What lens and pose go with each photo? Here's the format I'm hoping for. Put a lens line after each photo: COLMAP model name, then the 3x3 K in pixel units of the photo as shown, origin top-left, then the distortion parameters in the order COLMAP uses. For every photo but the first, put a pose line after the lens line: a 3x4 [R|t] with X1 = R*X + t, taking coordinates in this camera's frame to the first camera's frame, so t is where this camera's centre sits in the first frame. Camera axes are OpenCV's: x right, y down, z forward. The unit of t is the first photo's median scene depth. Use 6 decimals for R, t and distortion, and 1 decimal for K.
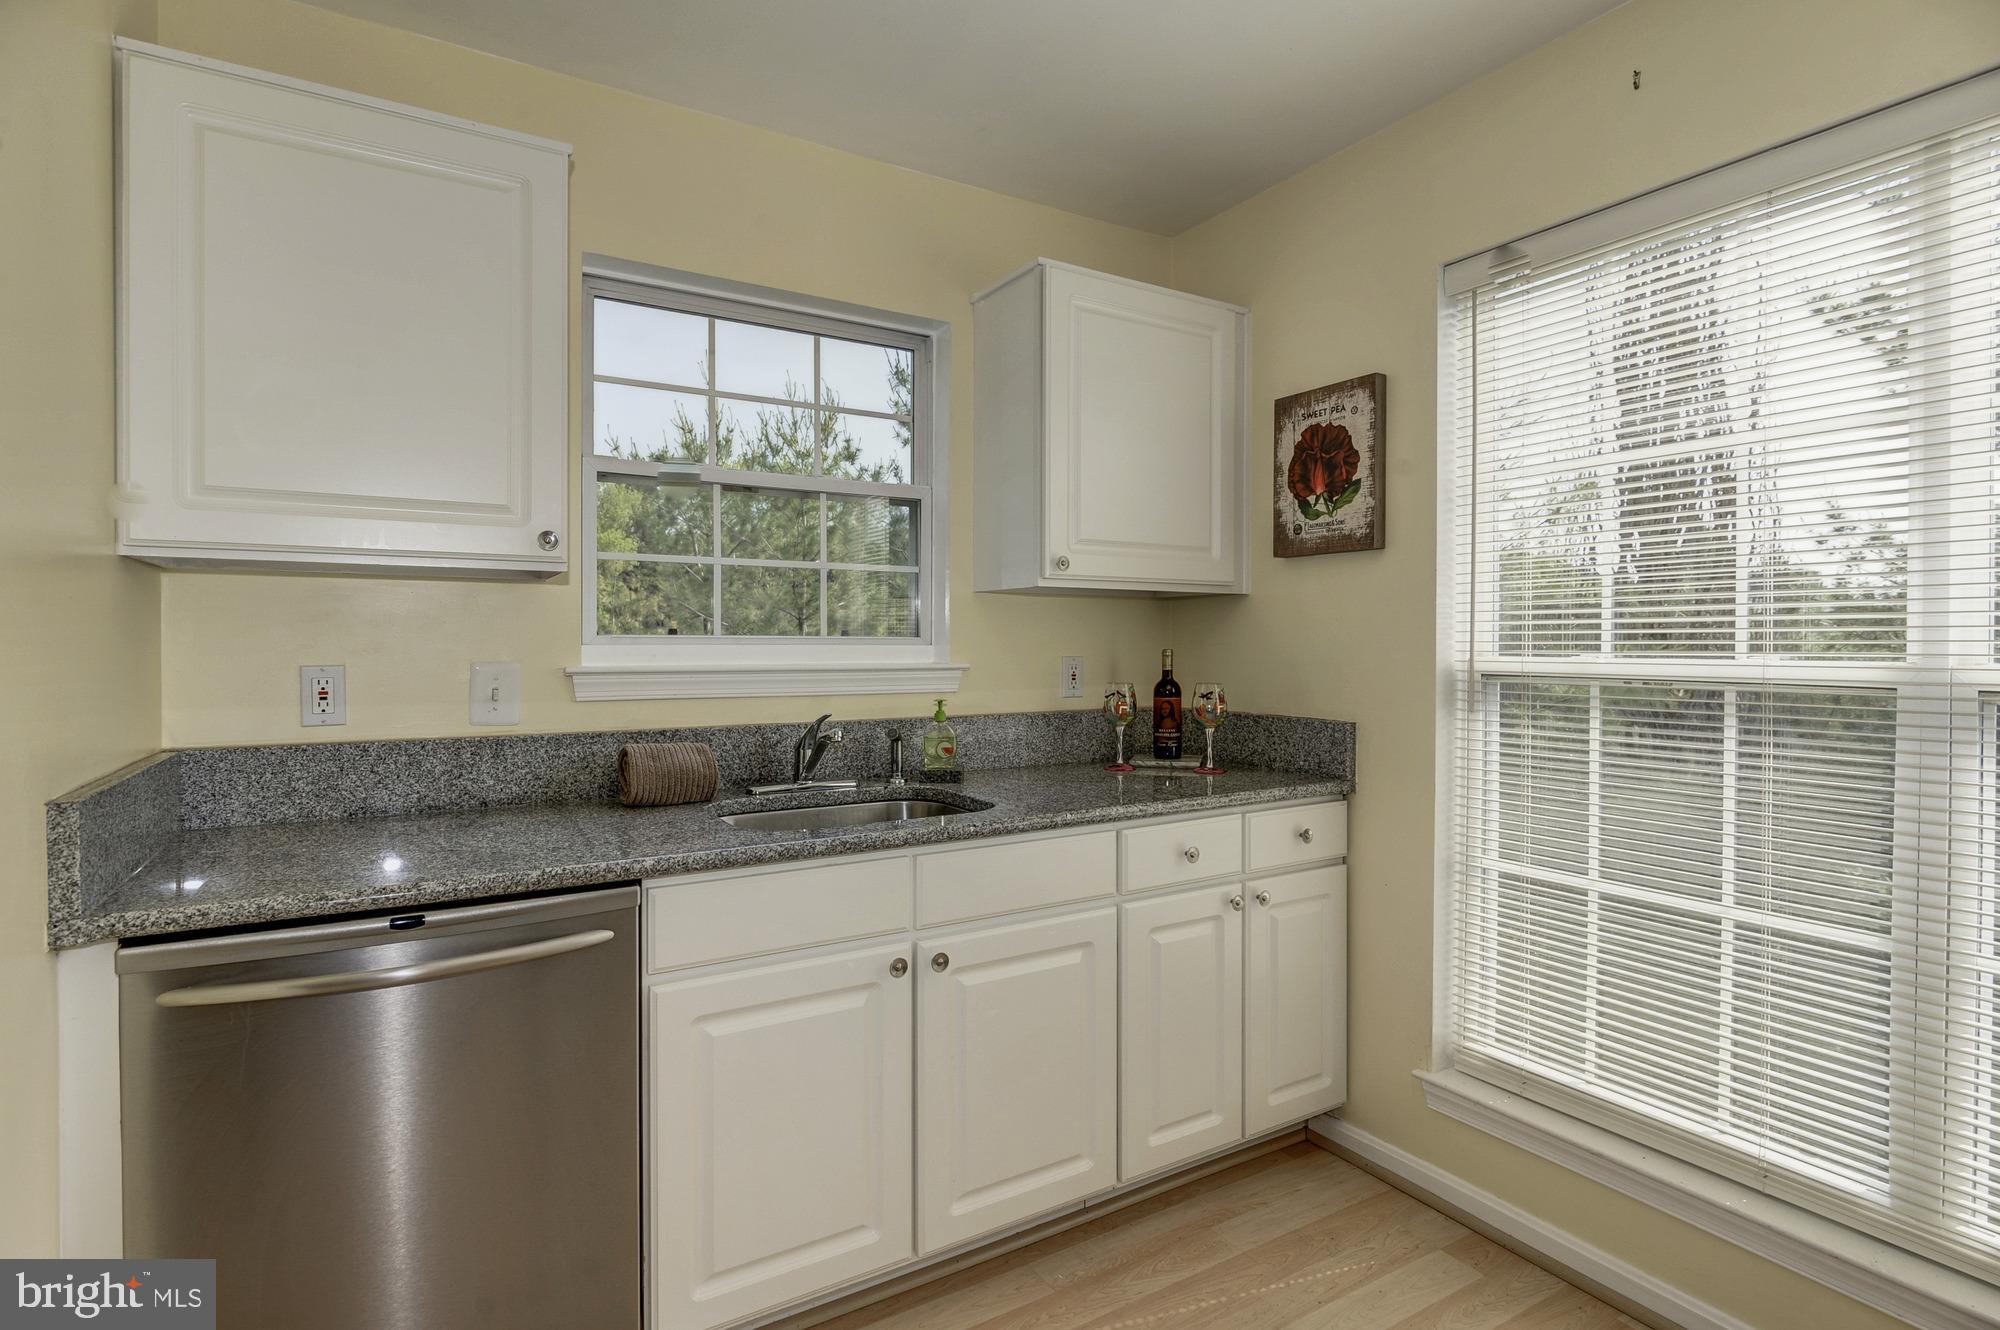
lens RADIAL K [[975.5, 0, 1028.1], [0, 975.5, 636.3], [0, 0, 1]] dist [-0.003905, -0.000996]
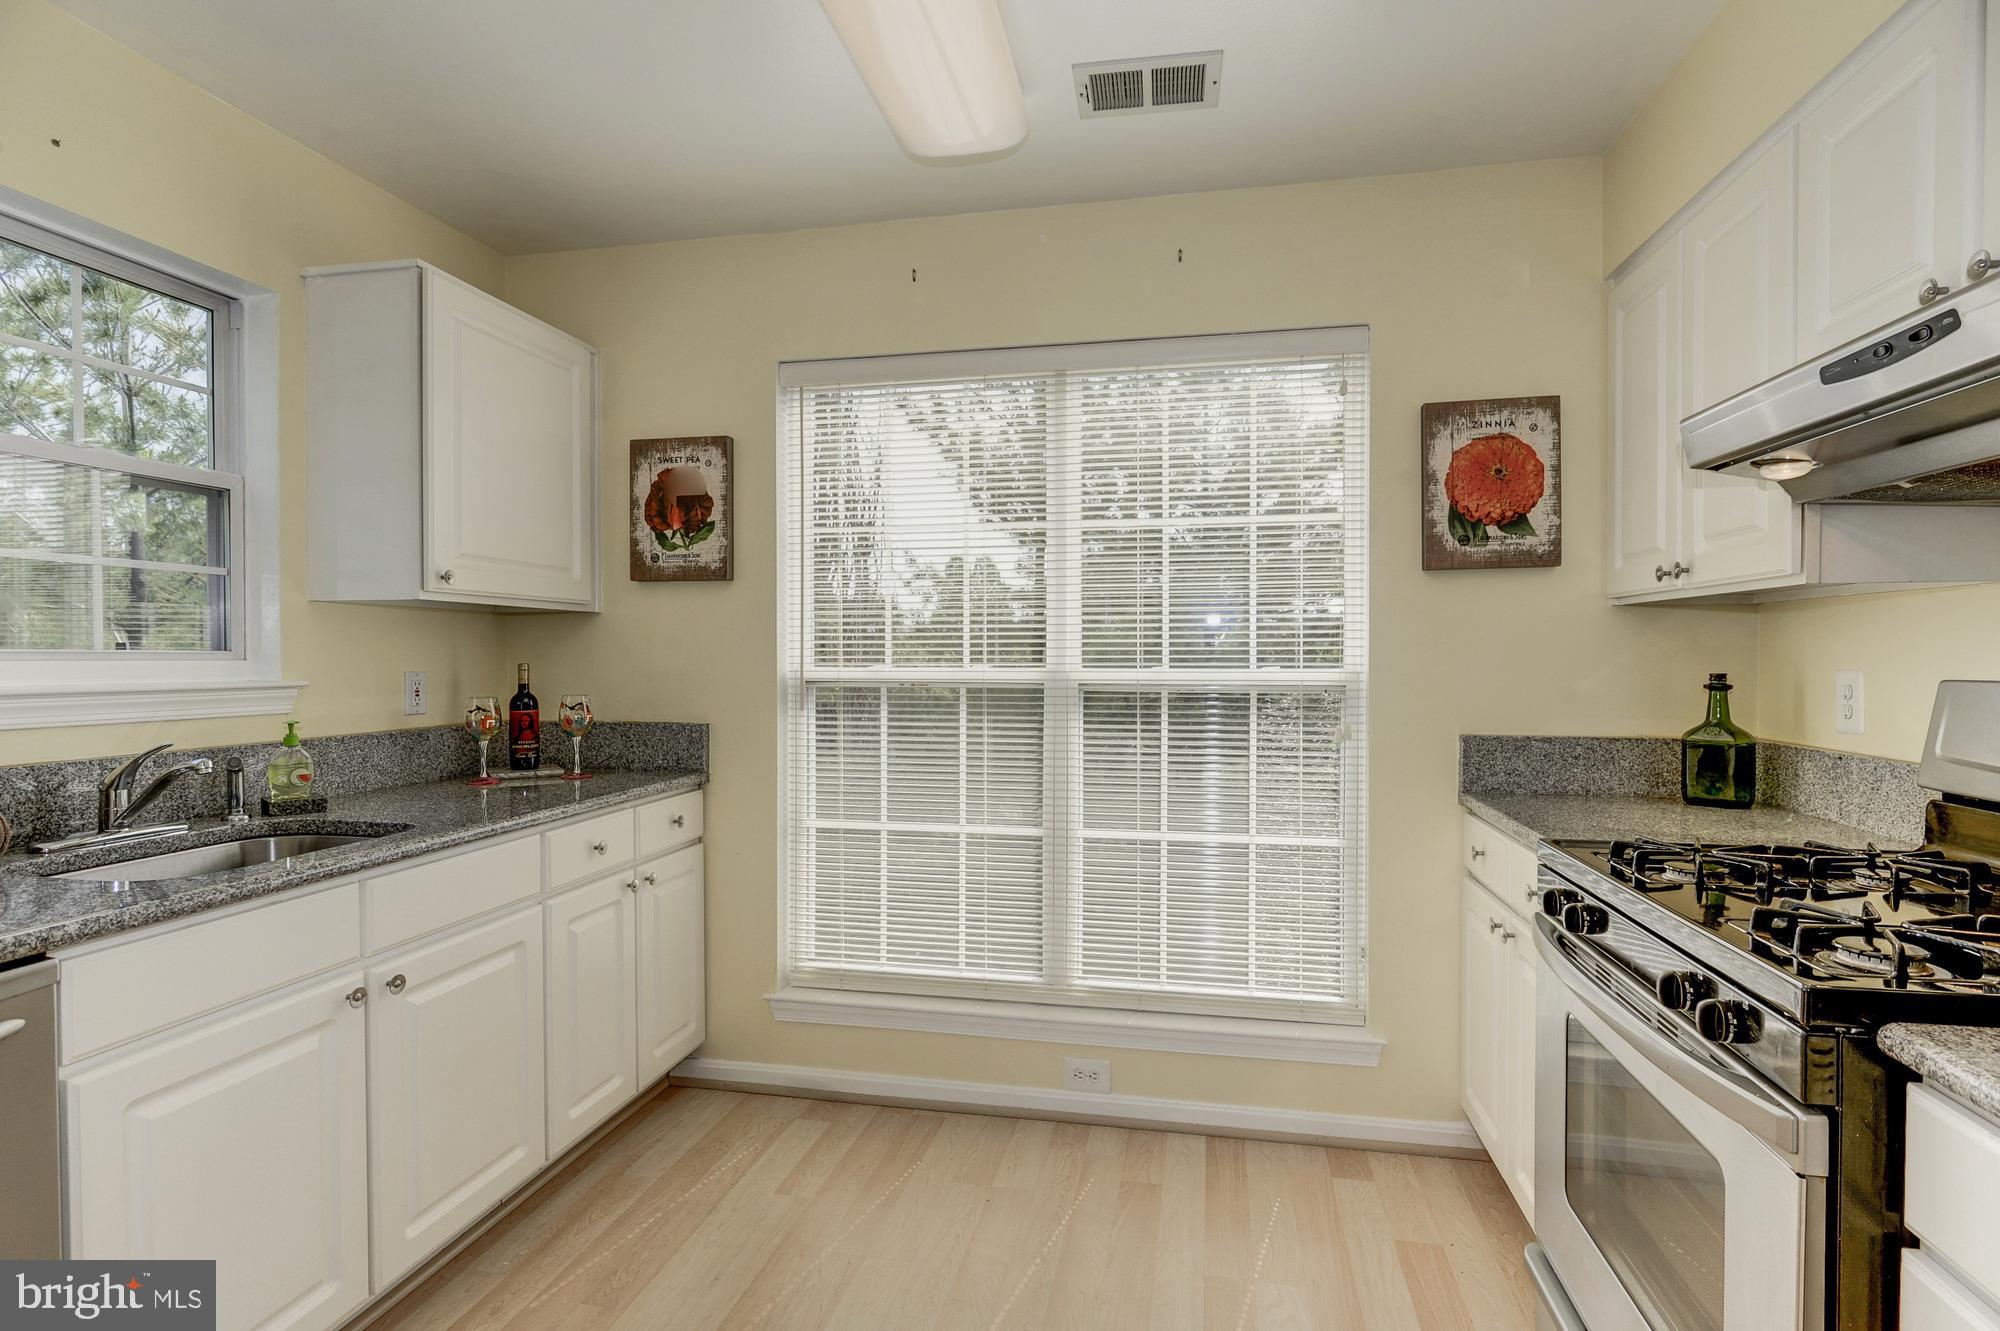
lens RADIAL K [[975.5, 0, 1029.1], [0, 975.5, 647.7], [0, 0, 1]] dist [-0.003905, -0.000996]
pose [[0.663517, 0.006094, 0.748137, -0.333221], [-0.003229, 0.999981, -0.005281, -0.000026], [-0.748155, 0.001088, 0.663523, -0.100748]]
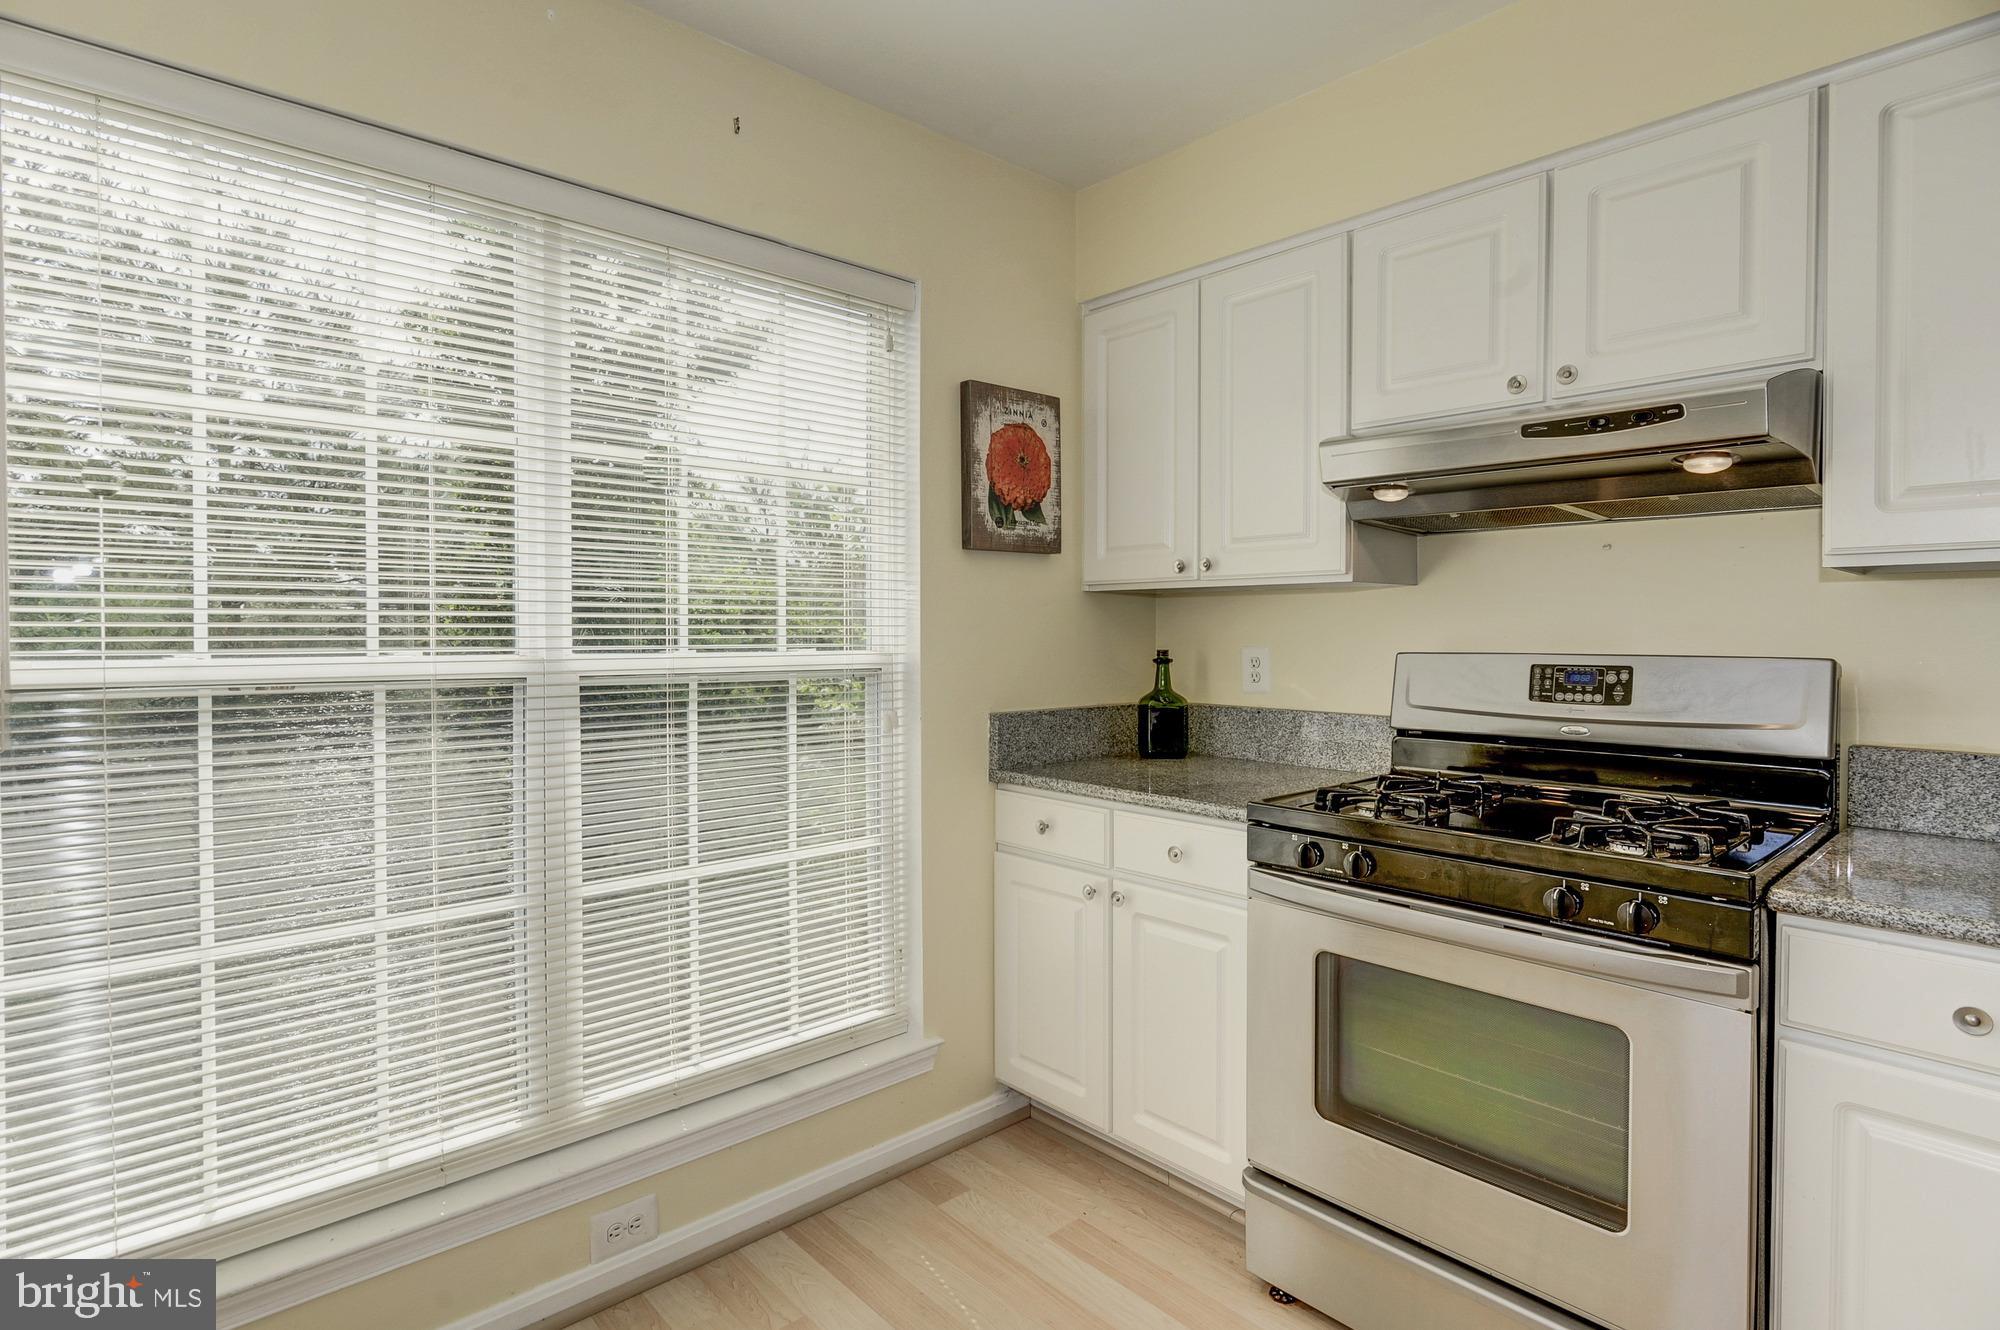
lens RADIAL K [[975.5, 0, 1064.3], [0, 975.5, 636.1], [0, 0, 1]] dist [-0.003905, -0.000996]
pose [[-0.201471, -0.000310, 0.979495, -0.292853], [-0.002729, 0.999996, -0.000245, 0.002424], [-0.979491, -0.002723, -0.201471, 0.476524]]
